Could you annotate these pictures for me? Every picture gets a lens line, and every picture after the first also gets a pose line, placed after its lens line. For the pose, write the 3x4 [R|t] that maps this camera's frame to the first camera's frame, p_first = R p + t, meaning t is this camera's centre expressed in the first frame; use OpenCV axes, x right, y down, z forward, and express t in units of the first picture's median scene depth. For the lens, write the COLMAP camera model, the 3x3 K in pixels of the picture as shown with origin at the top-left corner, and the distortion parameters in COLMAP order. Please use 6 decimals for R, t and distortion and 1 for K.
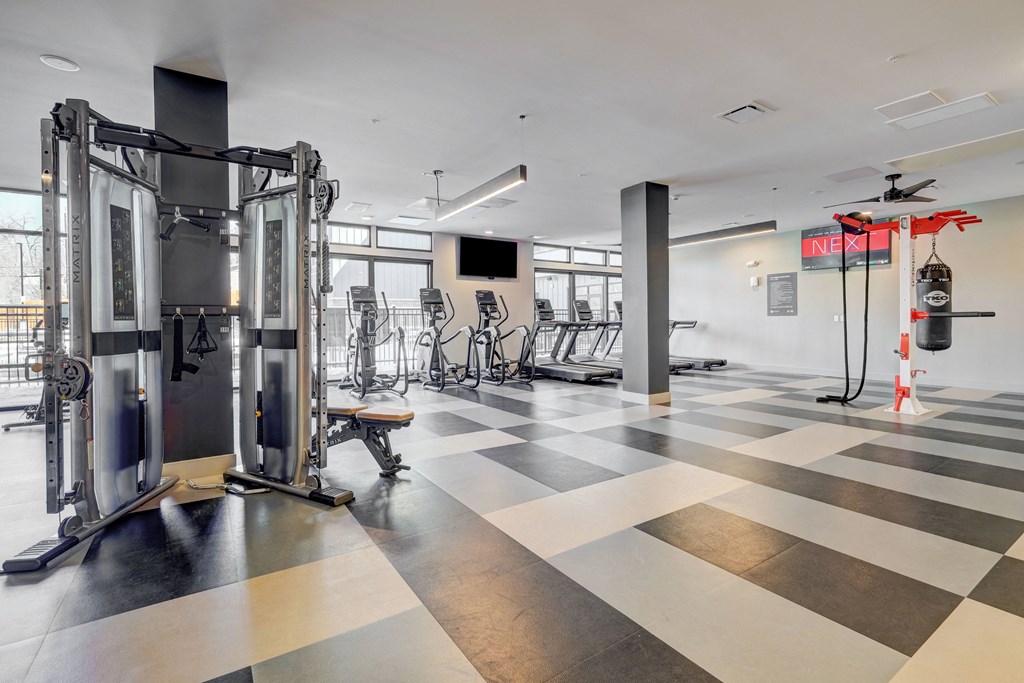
lens RADIAL K [[470.7, 0, 509.1], [0, 470.7, 332.1], [0, 0, 1]] dist [-0.001879, 0.000390]
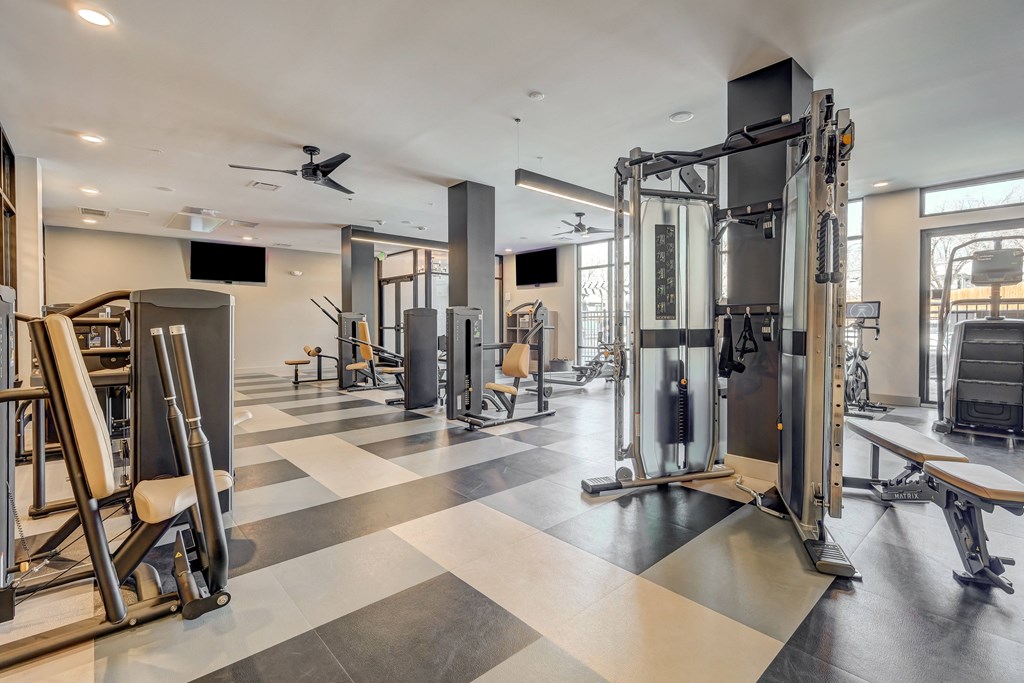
lens RADIAL K [[470.7, 0, 509.6], [0, 470.7, 332.5], [0, 0, 1]] dist [-0.001879, 0.000390]
pose [[0.144445, 0.029744, -0.989066, 0.300984], [-0.021886, 0.999400, 0.026859, -0.016304], [0.989271, 0.017767, 0.145009, 0.437939]]
